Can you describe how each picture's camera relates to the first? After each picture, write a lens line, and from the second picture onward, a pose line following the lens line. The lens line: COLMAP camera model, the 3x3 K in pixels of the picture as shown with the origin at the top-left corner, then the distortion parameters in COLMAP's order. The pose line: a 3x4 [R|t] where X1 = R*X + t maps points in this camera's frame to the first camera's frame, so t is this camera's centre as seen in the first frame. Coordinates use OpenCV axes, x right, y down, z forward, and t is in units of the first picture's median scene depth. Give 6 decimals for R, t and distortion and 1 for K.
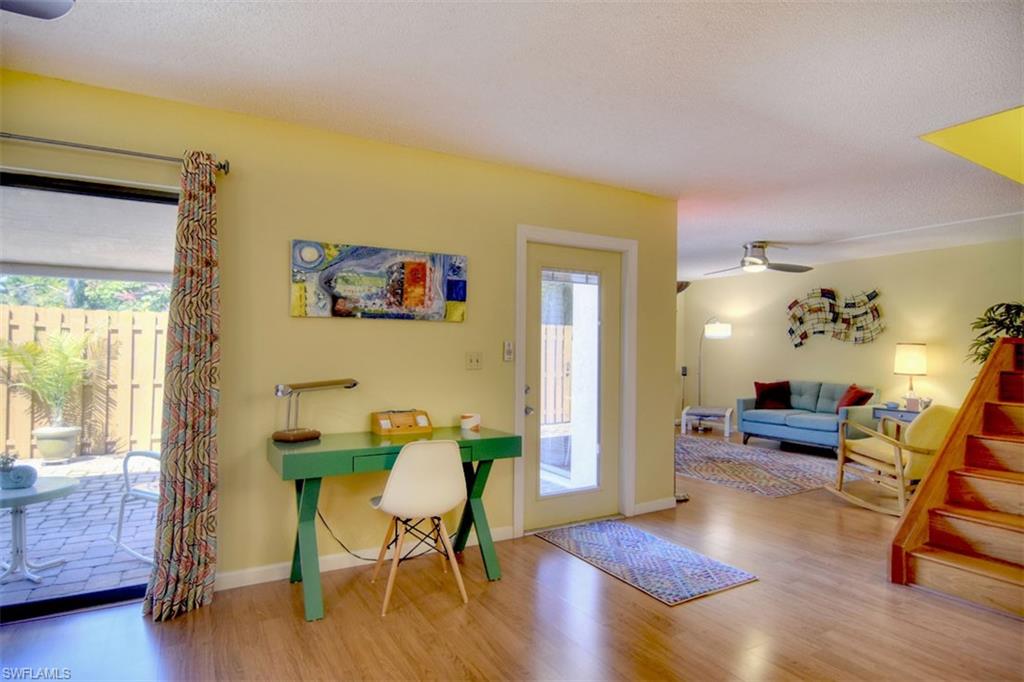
lens RADIAL K [[585.1, 0, 505.3], [0, 585.1, 337.7], [0, 0, 1]] dist [-0.018088, -0.000229]
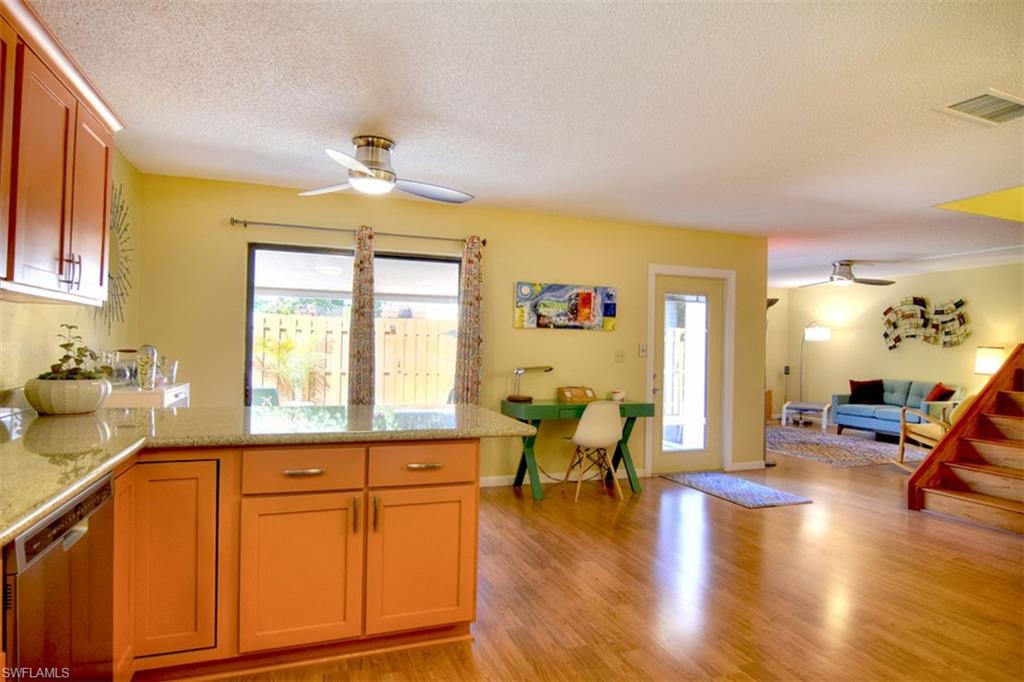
lens RADIAL K [[616.9, 0, 514.7], [0, 616.9, 337.0], [0, 0, 1]] dist [-0.005793, -0.008322]
pose [[0.989577, 0.007222, -0.143821, -0.051368], [-0.006997, 0.999973, 0.002070, -0.006137], [0.143832, -0.001042, 0.989602, -0.336332]]
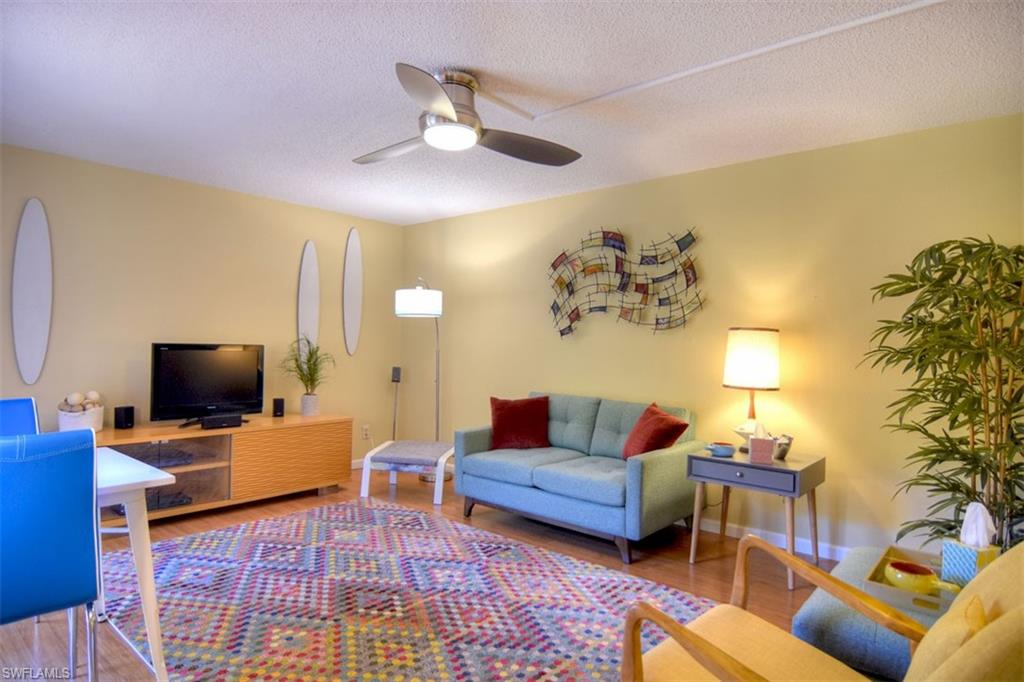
lens RADIAL K [[616.9, 0, 512.9], [0, 616.9, 348.0], [0, 0, 1]] dist [-0.005793, -0.008322]
pose [[0.943071, 0.003554, 0.332574, 0.326866], [-0.014607, 0.999421, 0.030742, 0.014093], [-0.332272, -0.033850, 0.942576, 0.576521]]
